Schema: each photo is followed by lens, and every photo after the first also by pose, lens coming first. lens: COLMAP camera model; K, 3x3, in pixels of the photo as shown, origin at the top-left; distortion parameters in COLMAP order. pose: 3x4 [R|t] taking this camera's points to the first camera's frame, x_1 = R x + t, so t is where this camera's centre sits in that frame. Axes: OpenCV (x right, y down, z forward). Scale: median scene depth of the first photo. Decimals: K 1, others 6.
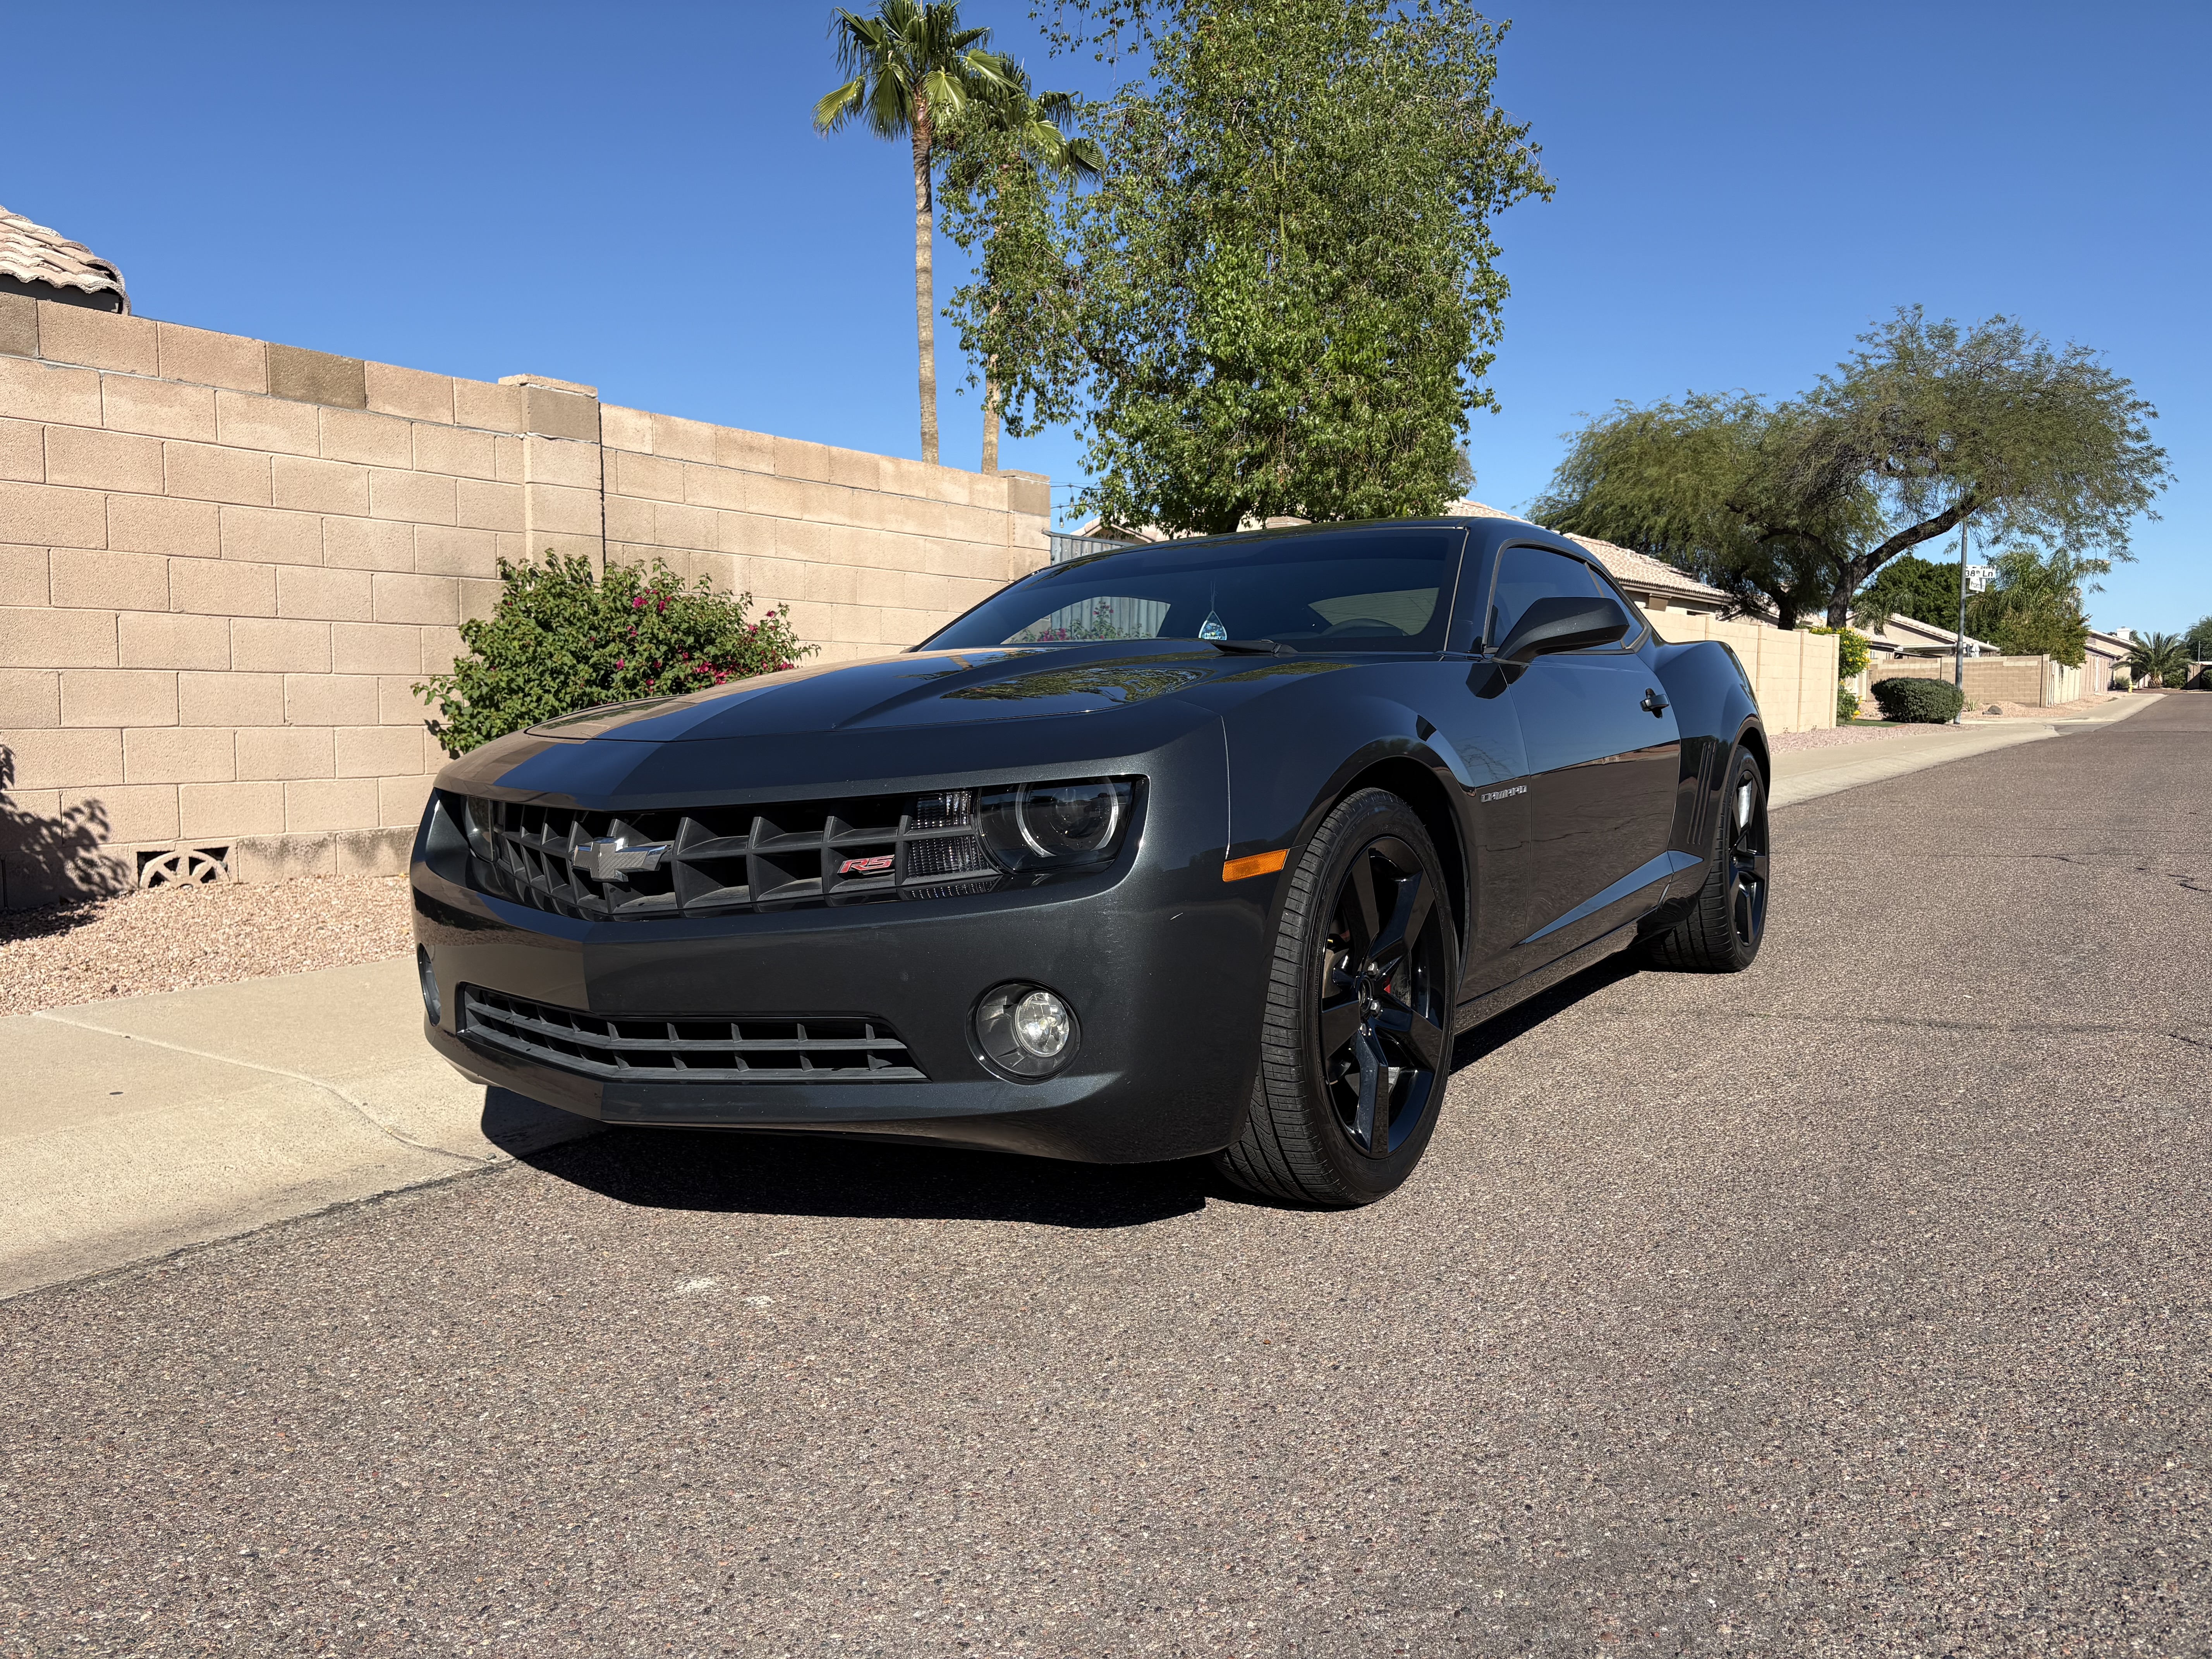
lens RADIAL K [[1674.8, 0, 1106.0], [0, 1674.8, 829.5], [0, 0, 1]] dist [-0.002706, 0.001734]
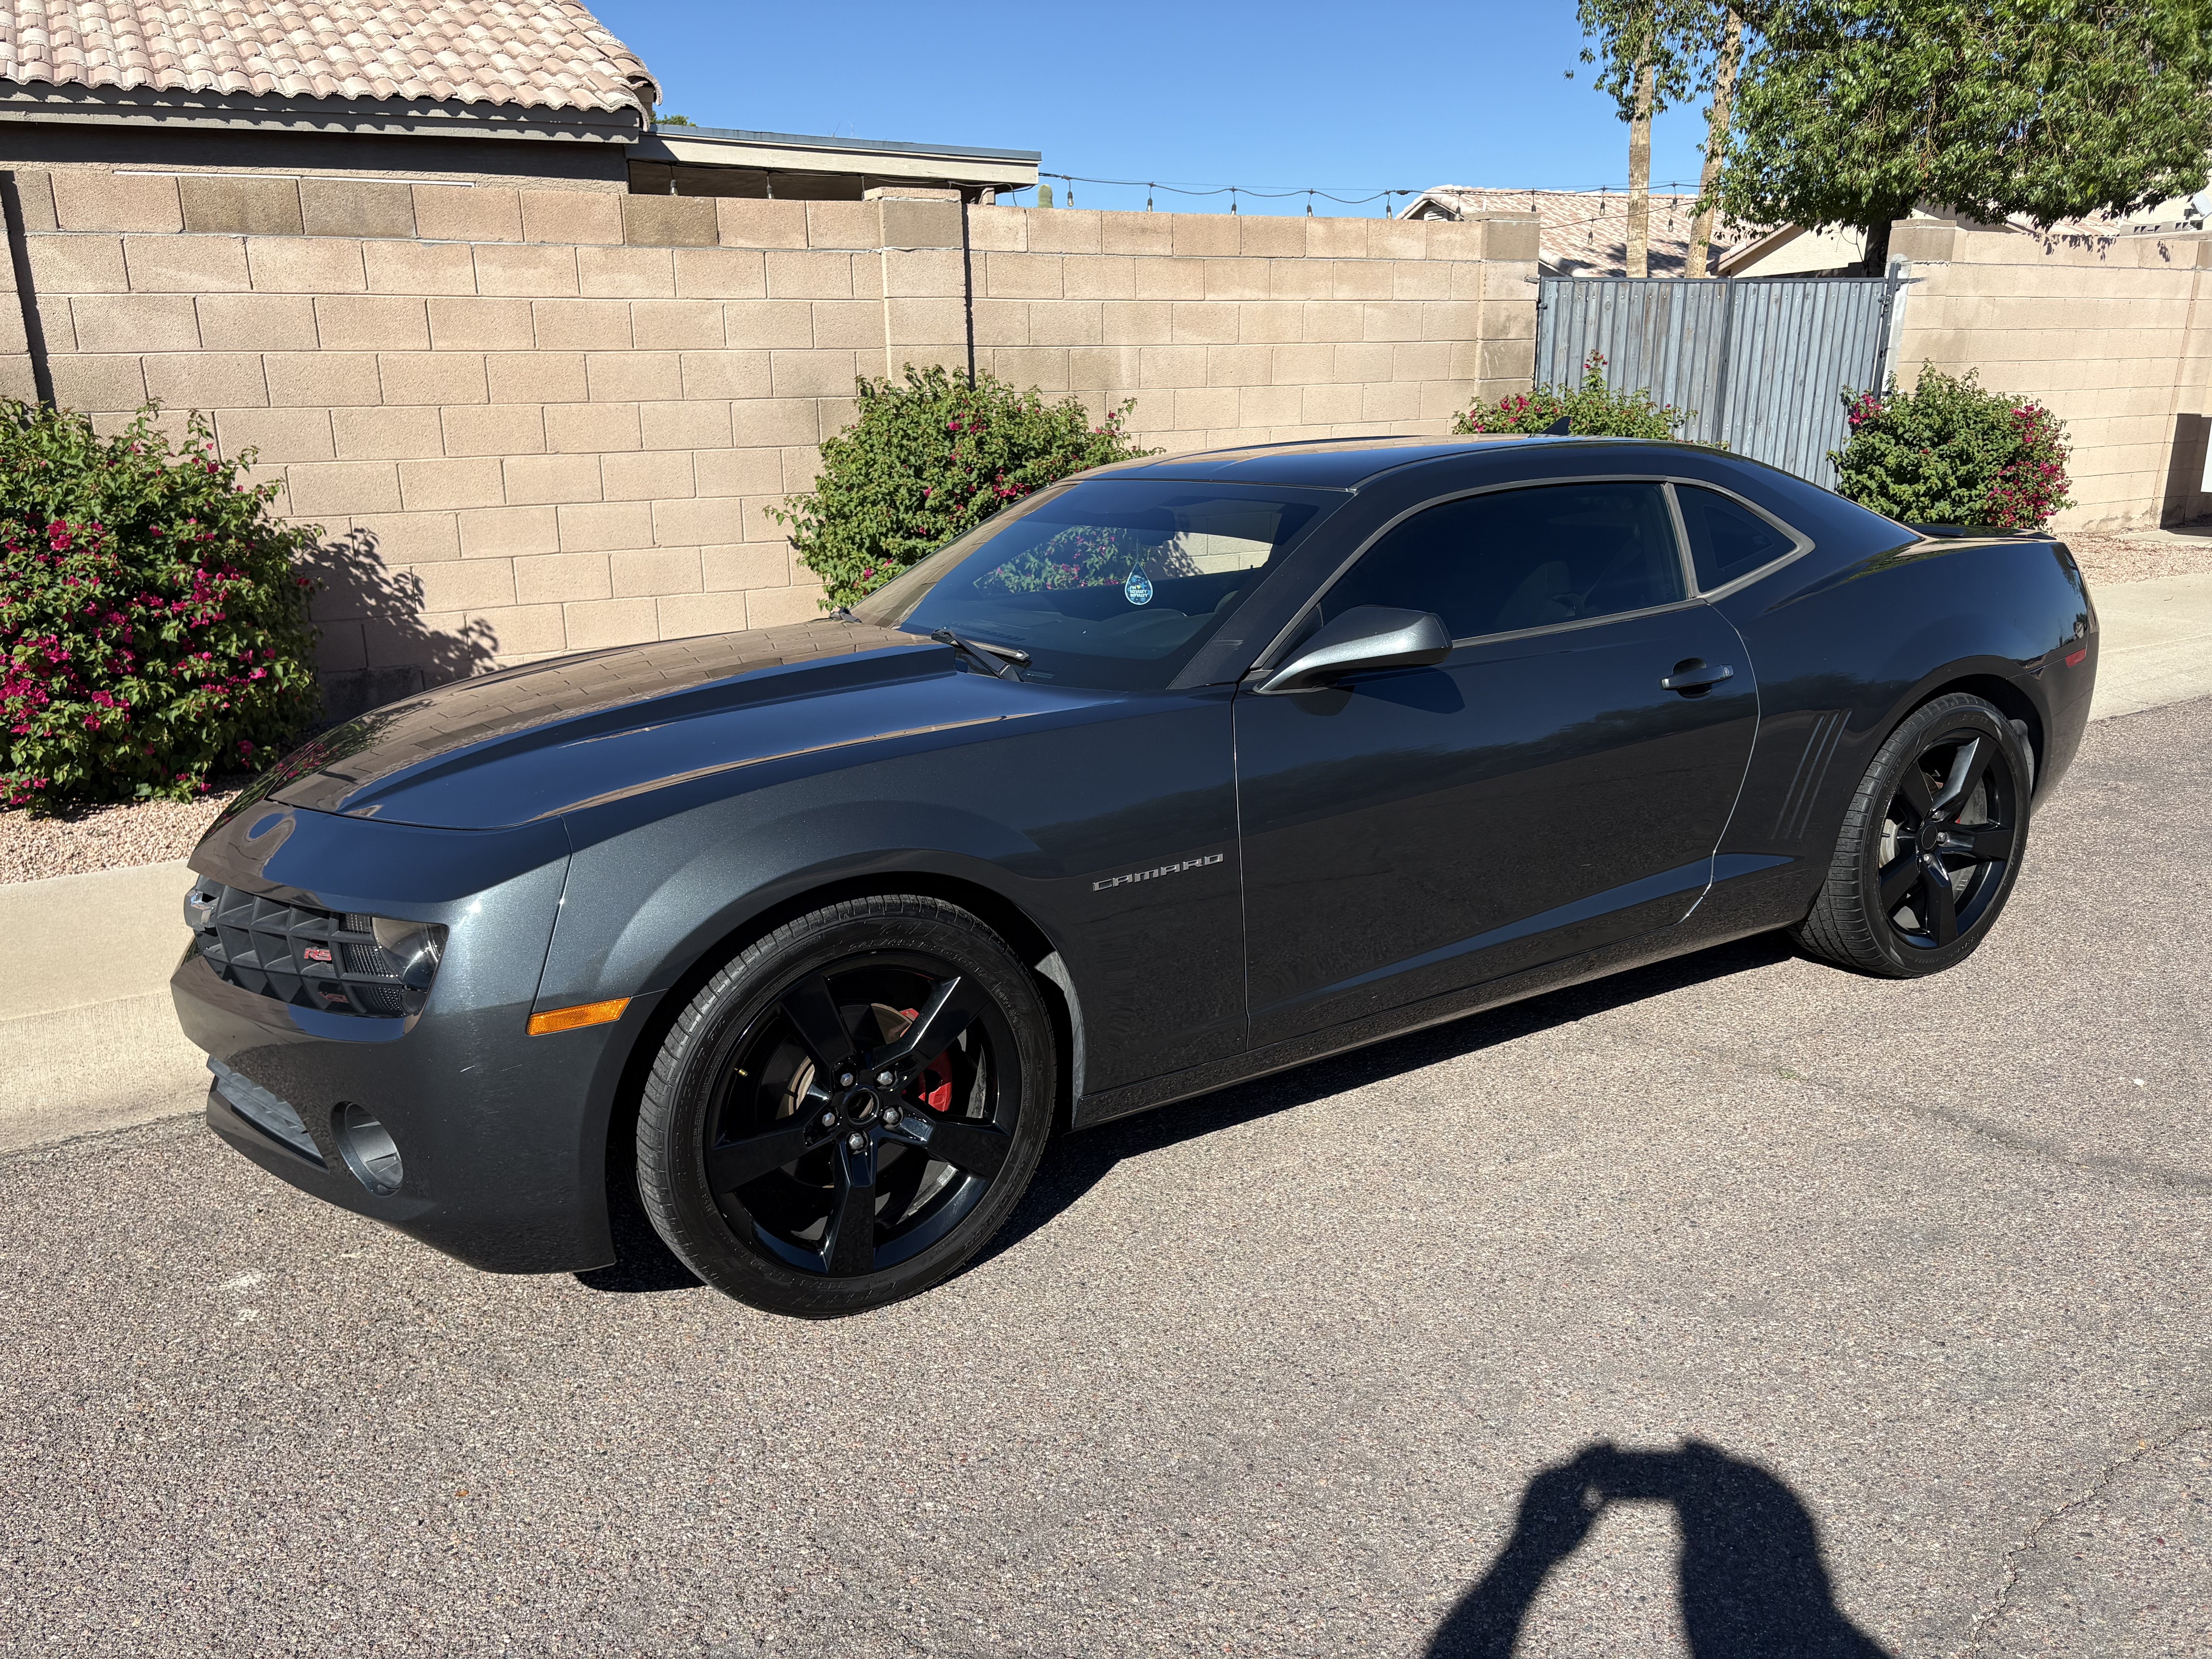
lens RADIAL K [[1660.9, 0, 1106.0], [0, 1660.9, 829.5], [0, 0, 1]] dist [0.031421, -0.055115]
pose [[0.892944, 0.111699, -0.436090, 0.596269], [-0.021204, 0.978088, 0.207109, -0.228526], [0.449668, -0.175690, 0.875746, 0.218934]]
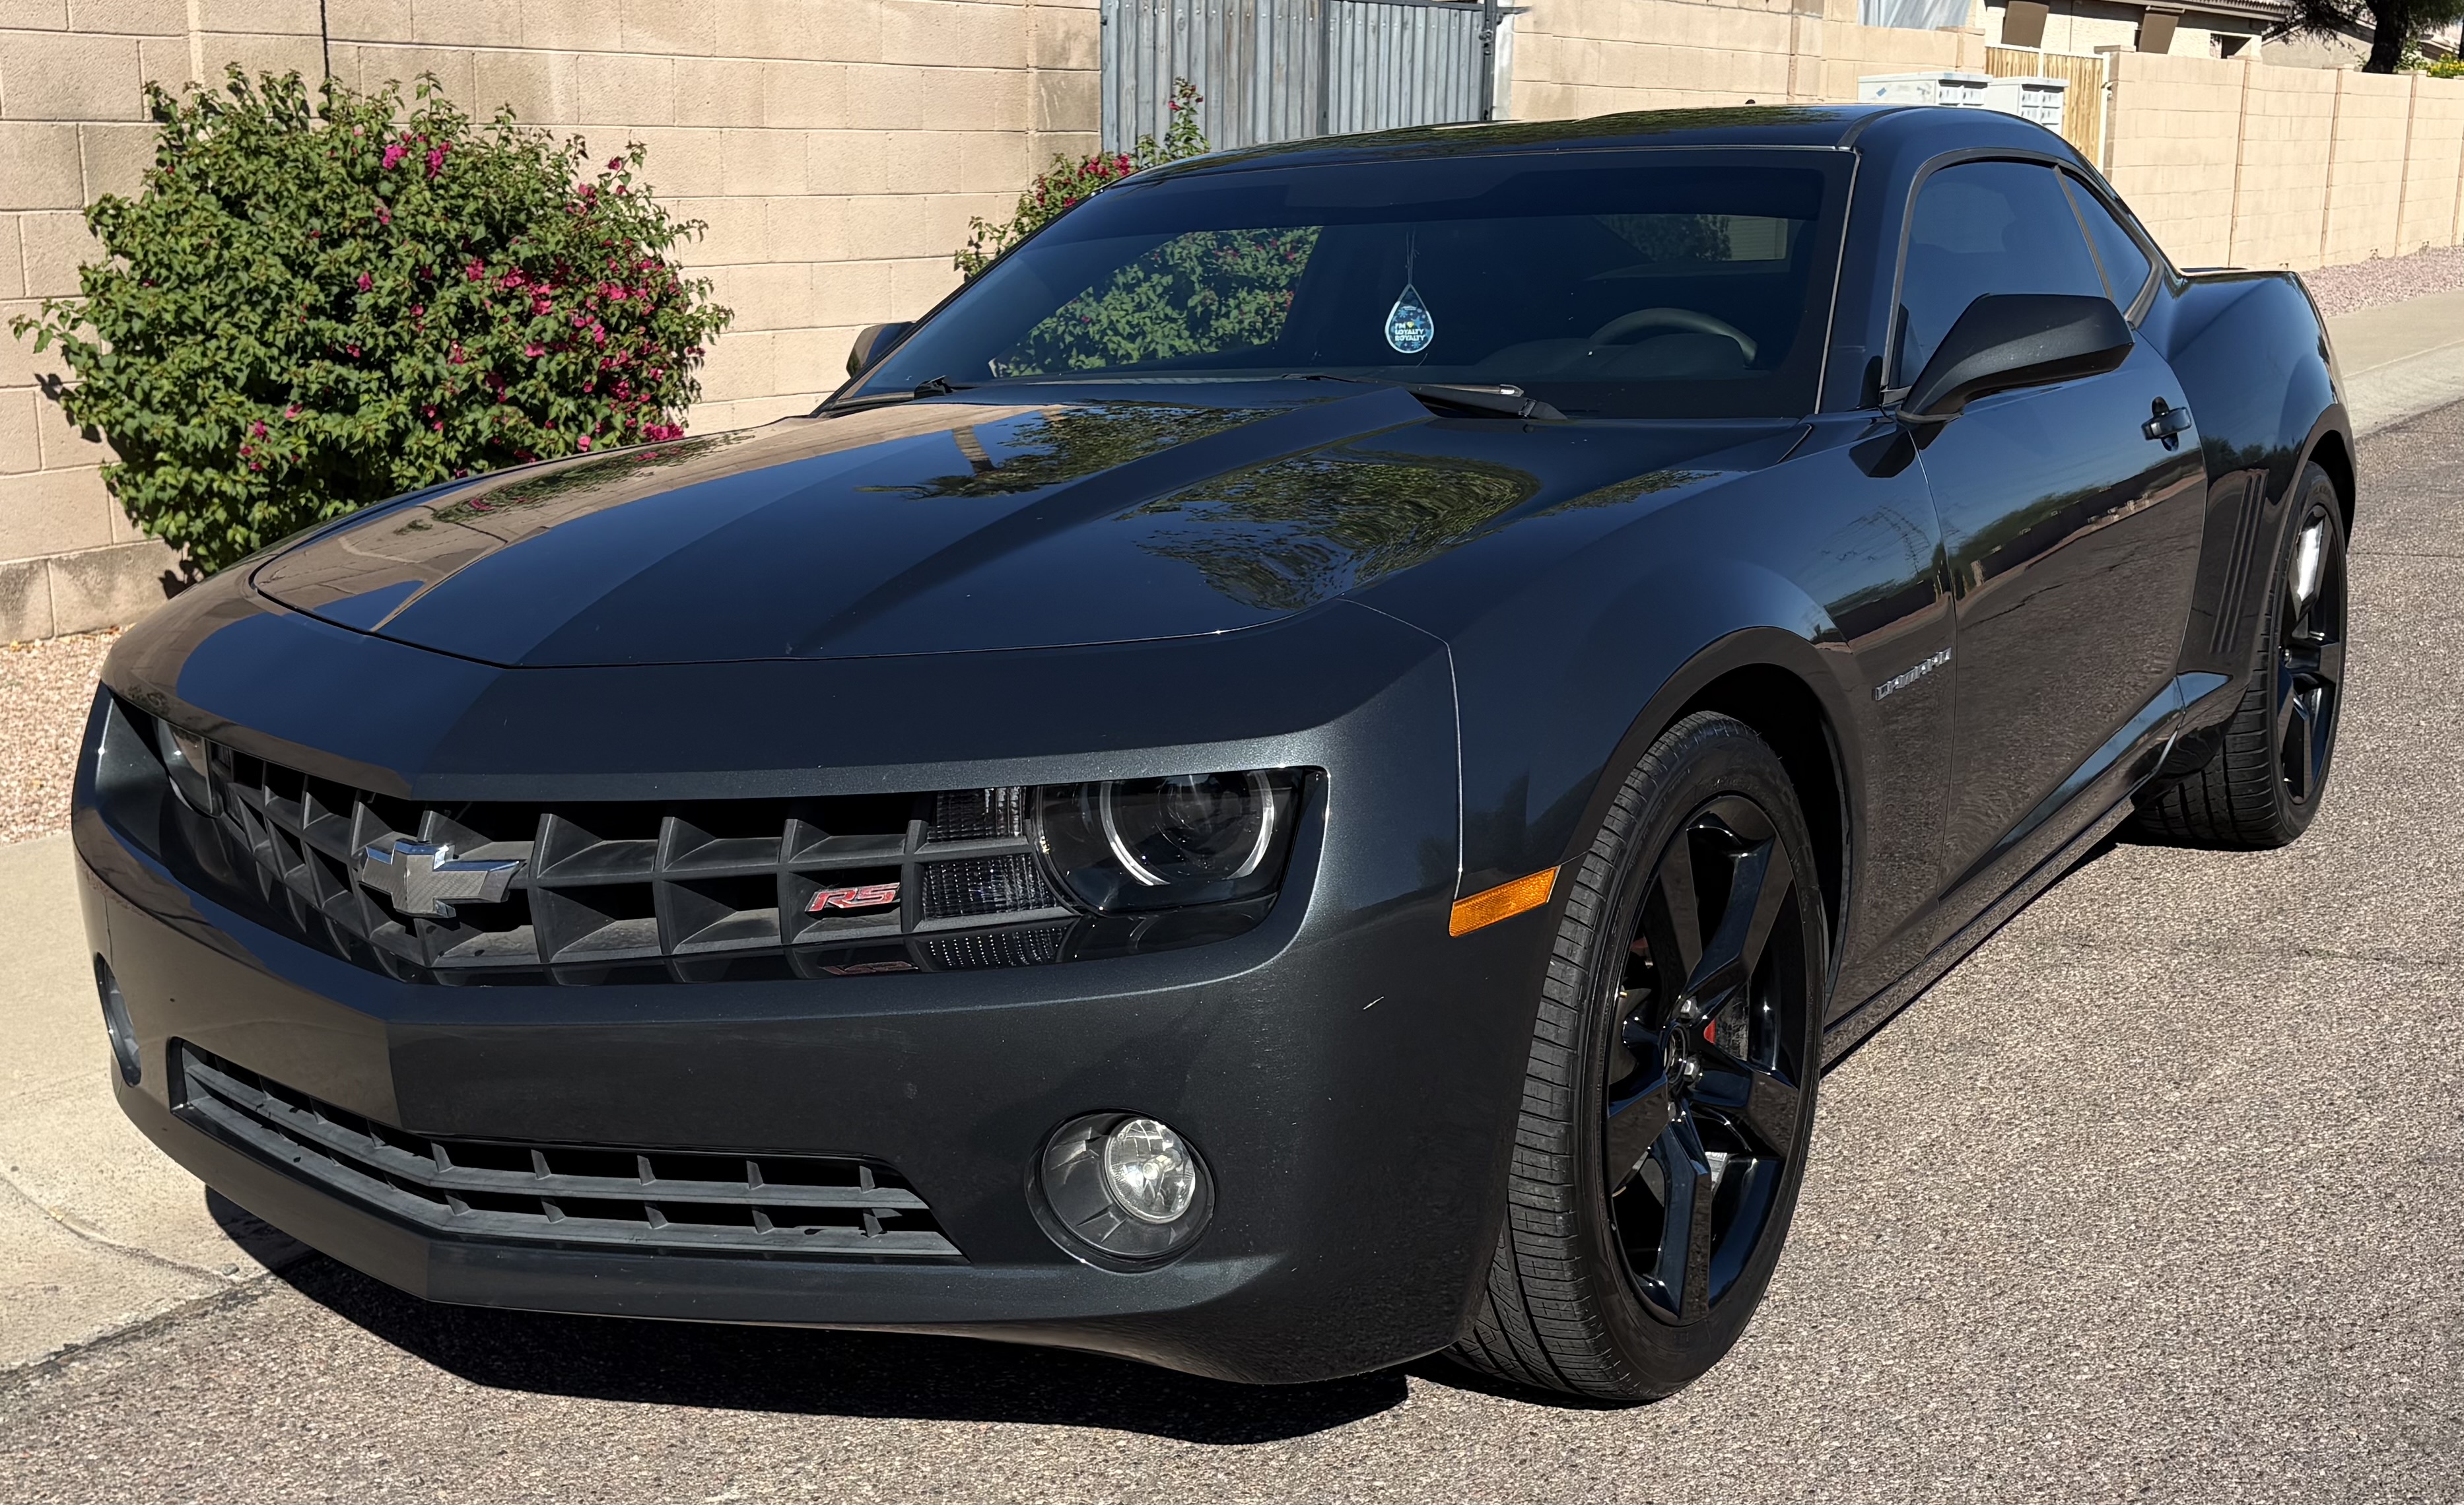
lens RADIAL K [[2867.7, 0, 1159.0], [0, 2867.7, 819.7], [0, 0, 1]] dist [-0.004626, -0.016511]
pose [[0.999953, -0.004674, -0.008506, -0.019017], [0.005864, 0.989300, 0.145779, -0.119307], [0.007733, -0.145822, 0.989281, -0.008159]]
